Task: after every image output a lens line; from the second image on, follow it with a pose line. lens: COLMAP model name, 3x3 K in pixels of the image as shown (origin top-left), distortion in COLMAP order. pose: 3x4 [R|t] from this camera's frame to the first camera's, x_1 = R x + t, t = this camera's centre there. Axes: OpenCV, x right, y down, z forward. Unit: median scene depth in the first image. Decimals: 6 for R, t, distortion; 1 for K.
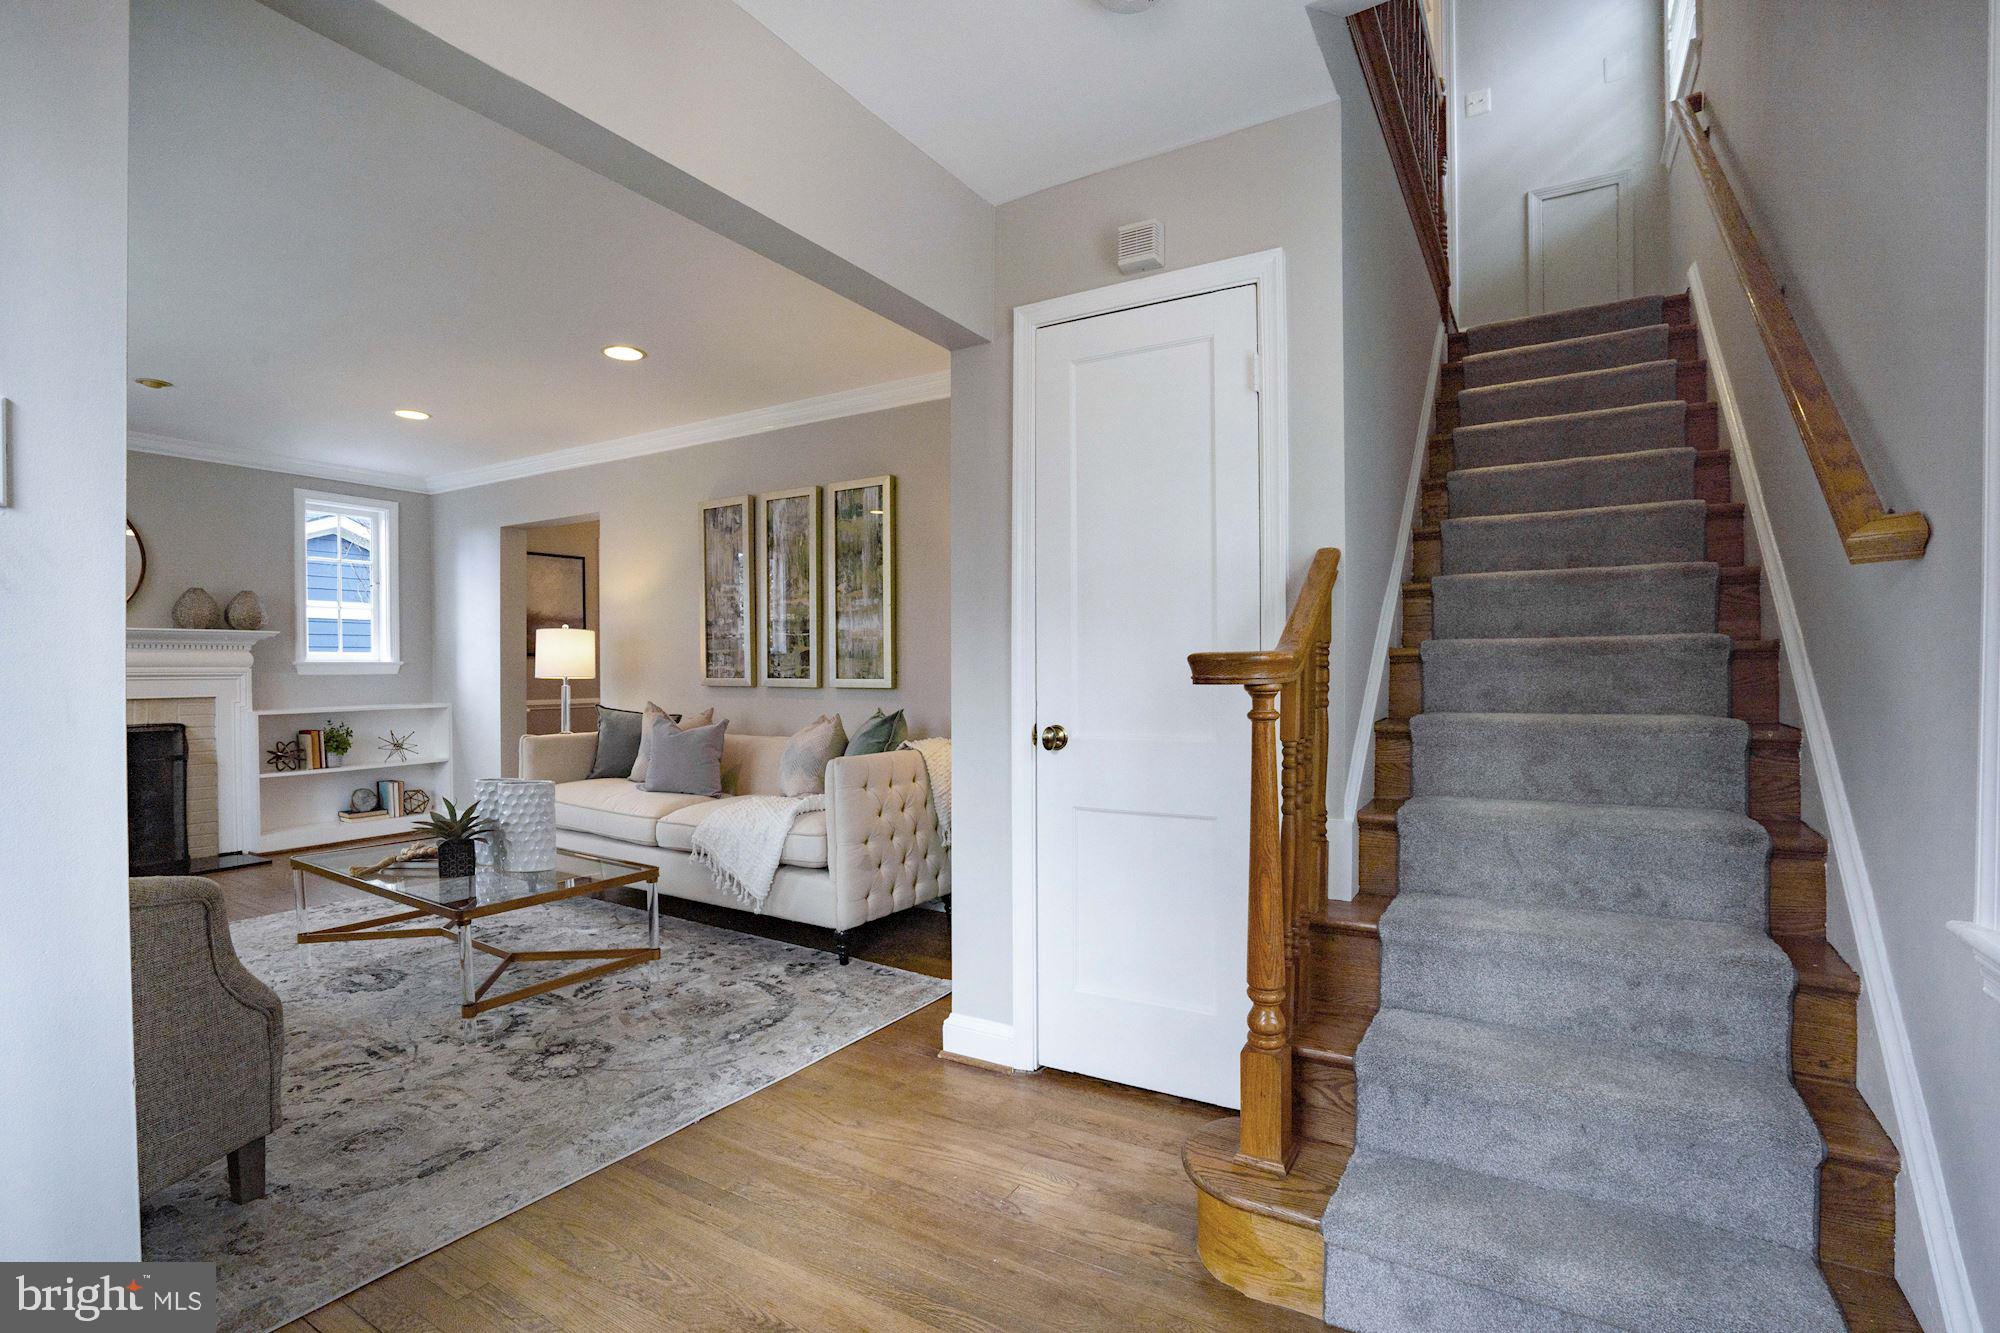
lens RADIAL K [[915.9, 0, 972.8], [0, 915.9, 673.3], [0, 0, 1]] dist [-0.045648, 0.021272]
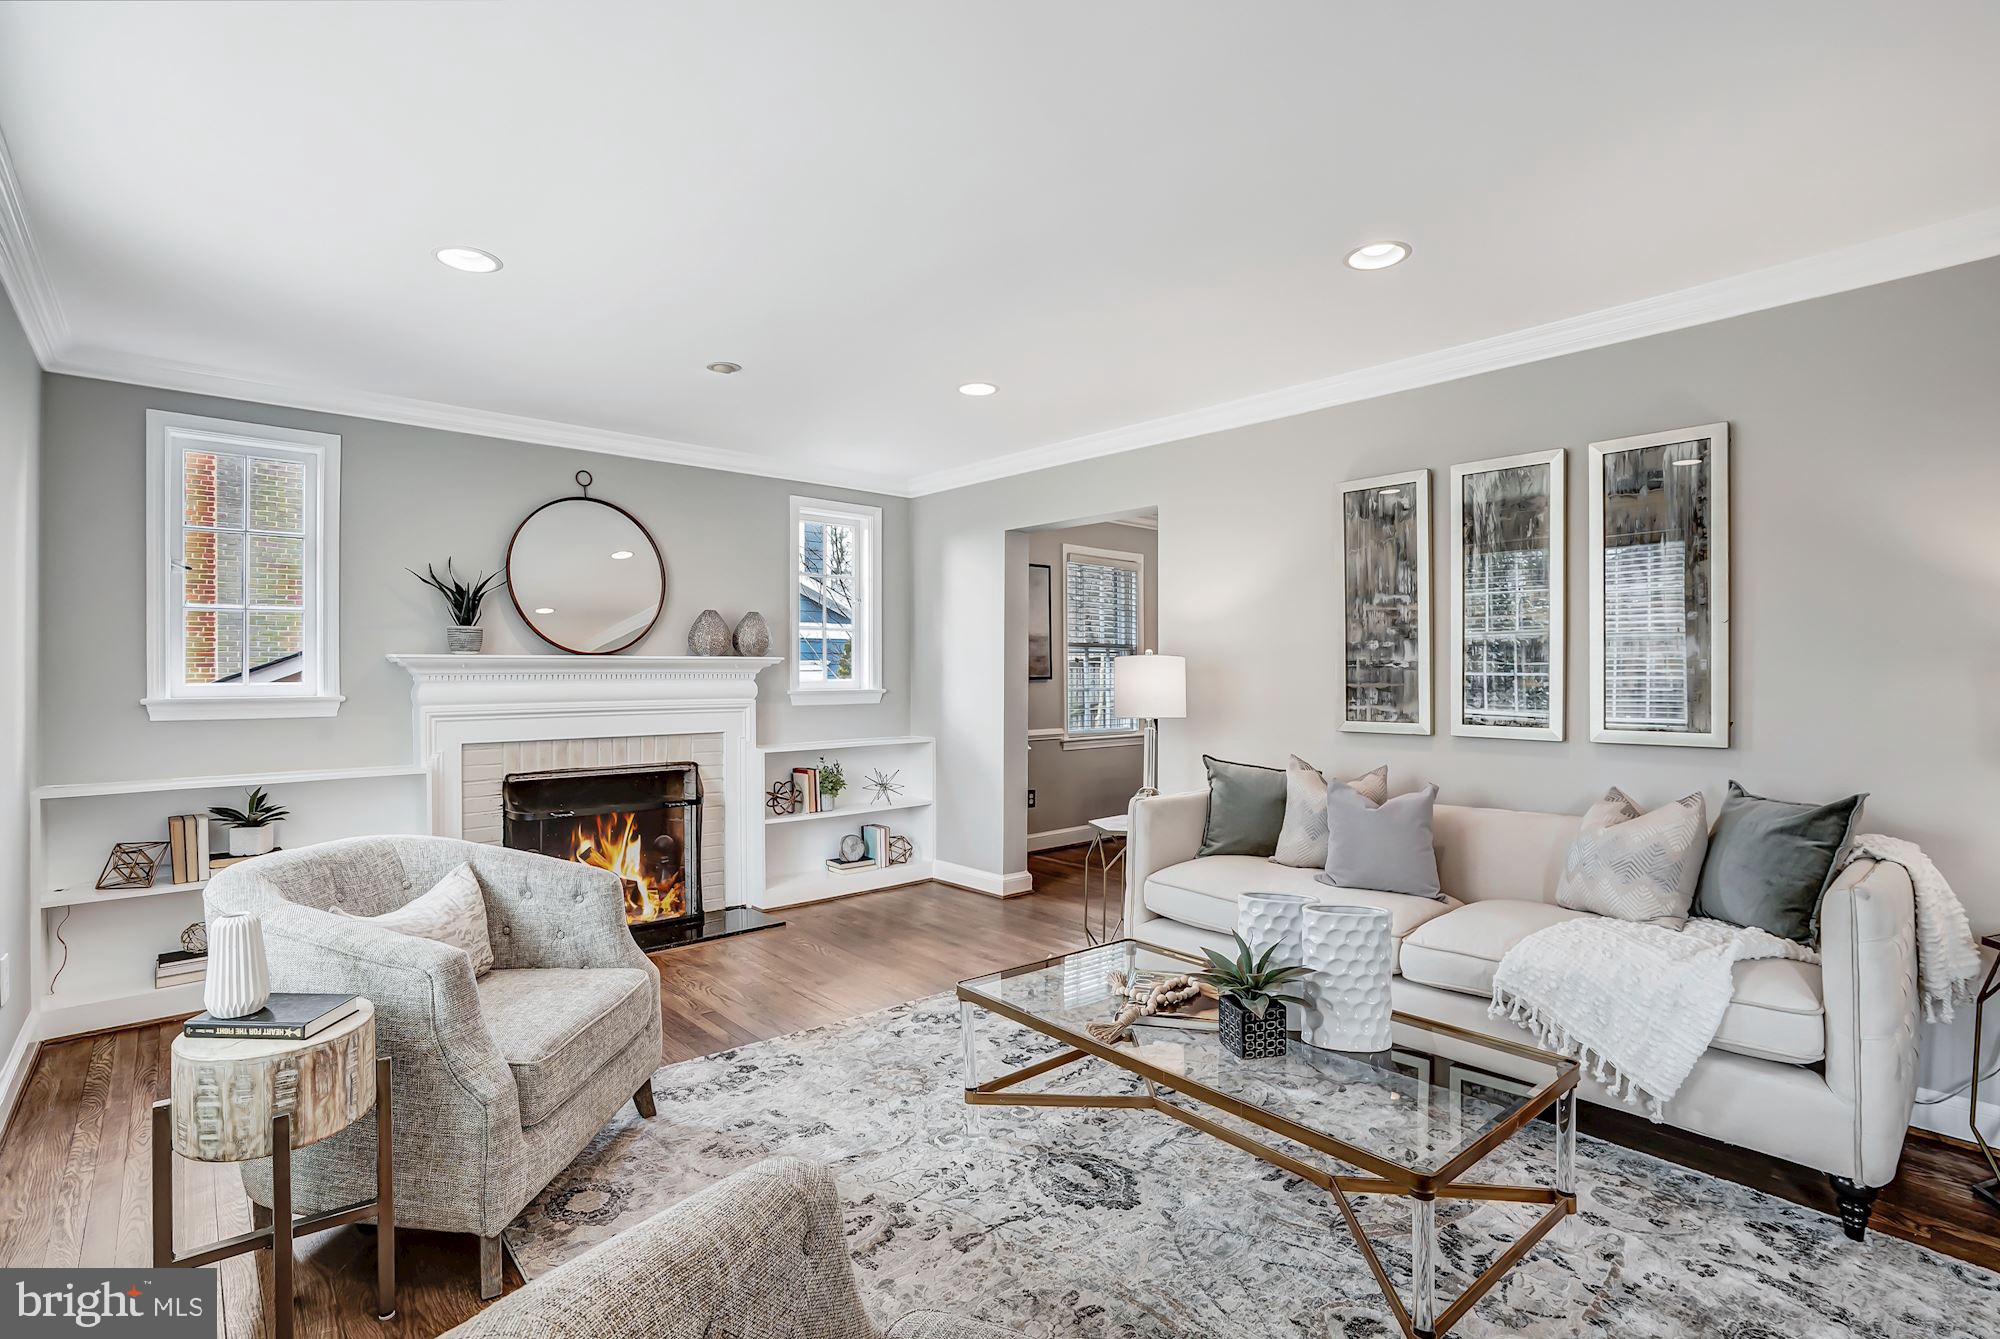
lens RADIAL K [[937.8, 0, 982.9], [0, 937.8, 671.4], [0, 0, 1]] dist [-0.060398, 0.032730]
pose [[0.959590, 0.000551, -0.281400, -0.405973], [-0.004554, 0.999898, -0.013569, -0.026445], [0.281364, 0.014302, 0.959495, 0.218390]]
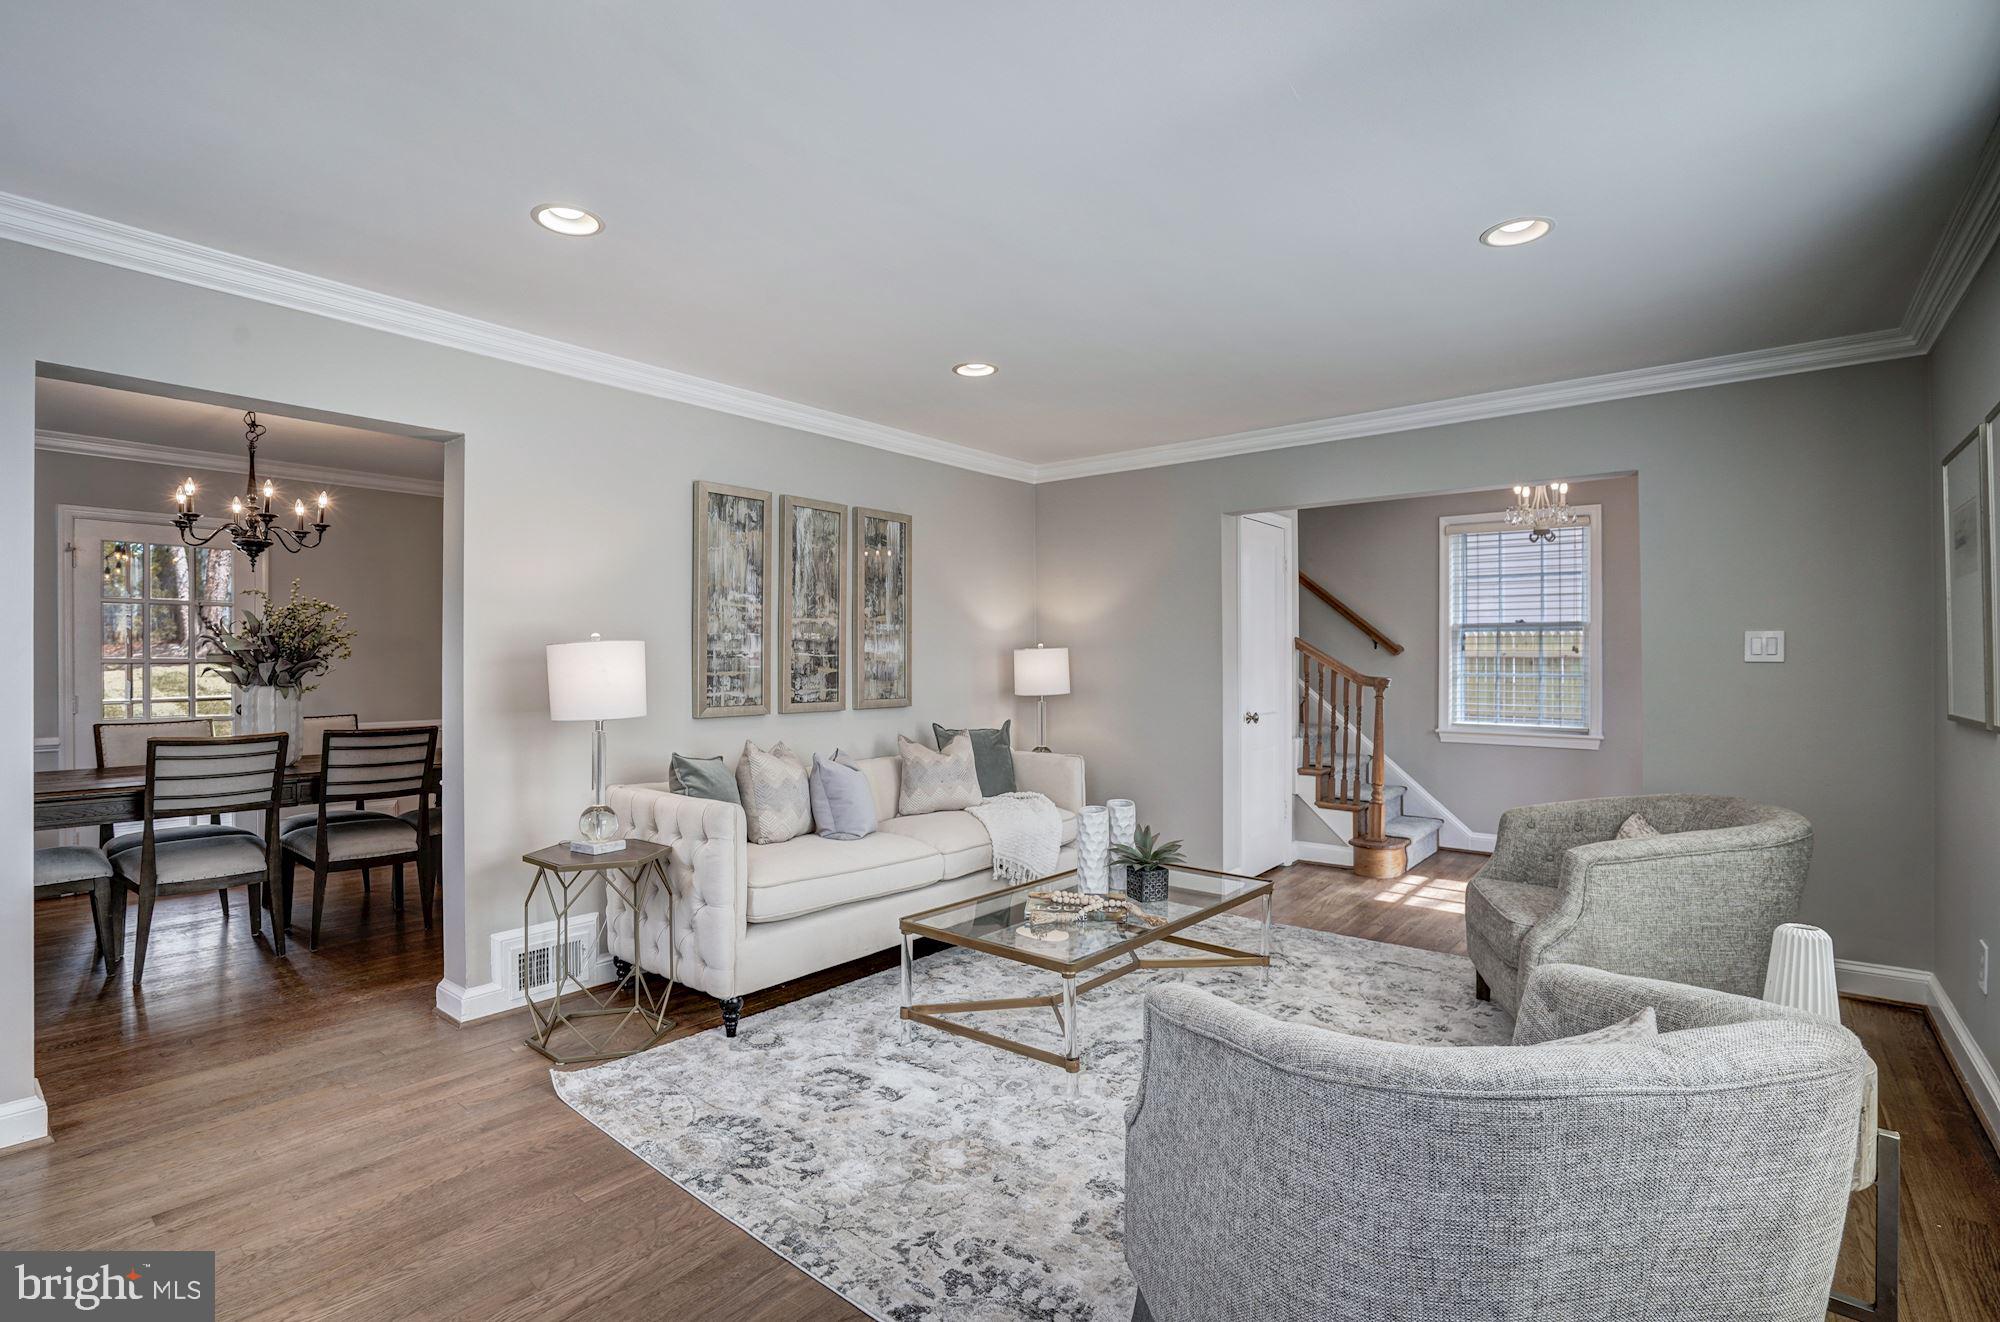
lens RADIAL K [[961.9, 0, 939.4], [0, 961.9, 660.3], [0, 0, 1]] dist [-0.001424, -0.000036]
pose [[0.160467, 0.004653, 0.987030, -1.202778], [0.015687, 0.999851, -0.007264, -0.029763], [-0.986917, 0.016649, 0.160370, 0.751755]]
